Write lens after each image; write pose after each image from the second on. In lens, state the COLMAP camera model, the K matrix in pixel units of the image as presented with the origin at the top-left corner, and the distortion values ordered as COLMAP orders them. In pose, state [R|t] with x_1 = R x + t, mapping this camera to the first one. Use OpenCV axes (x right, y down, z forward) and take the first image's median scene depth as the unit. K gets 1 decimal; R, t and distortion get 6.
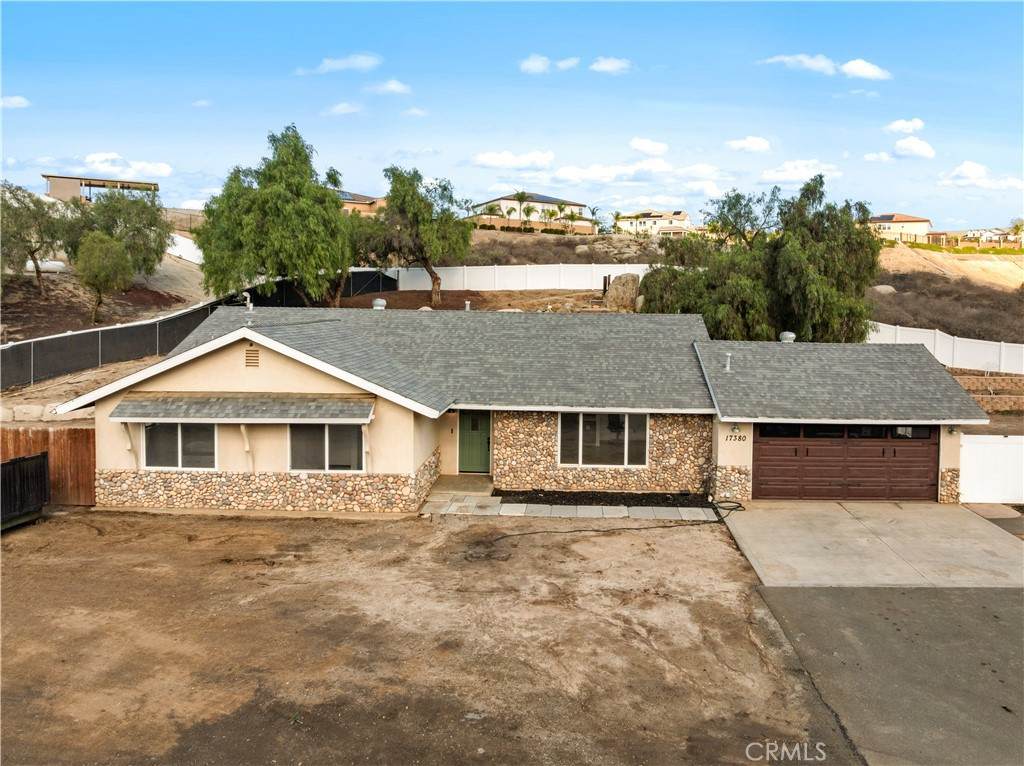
lens RADIAL K [[725.5, 0, 512.0], [0, 725.5, 383.0], [0, 0, 1]] dist [-0.005640, -0.000750]
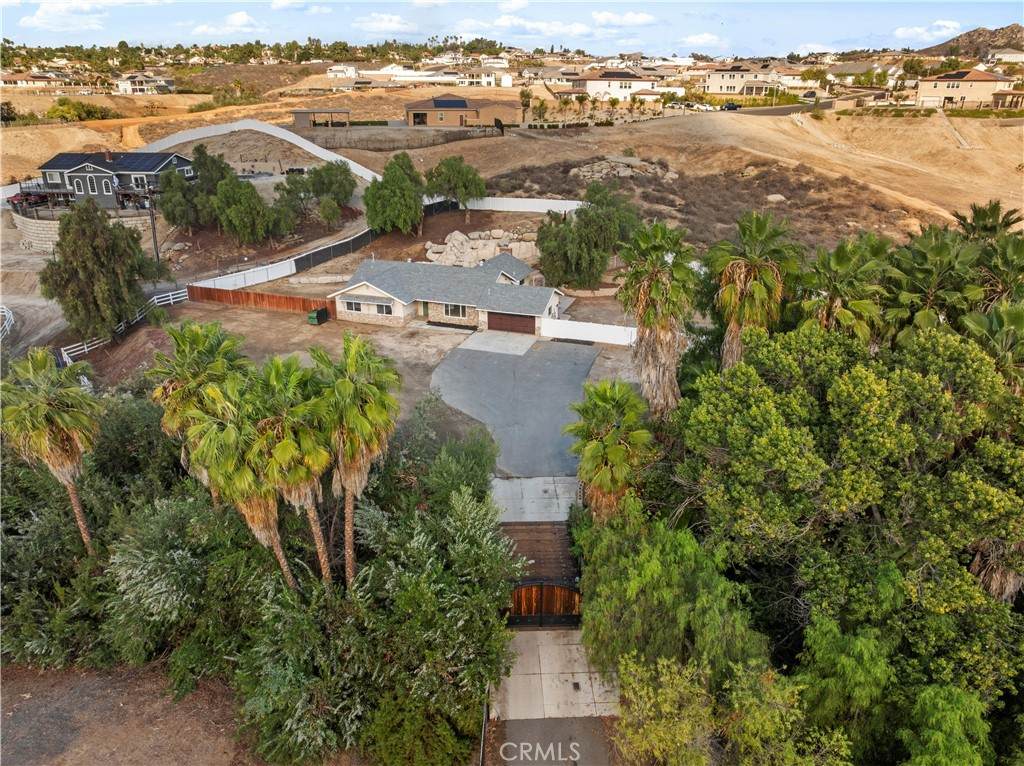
lens RADIAL K [[725.5, 0, 512.0], [0, 725.5, 383.0], [0, 0, 1]] dist [-0.005640, -0.000750]
pose [[0.966242, 0.109444, -0.233236, 1.527995], [-0.035292, 0.952980, 0.300970, -0.817942], [0.255209, -0.282579, 0.924672, -2.921346]]
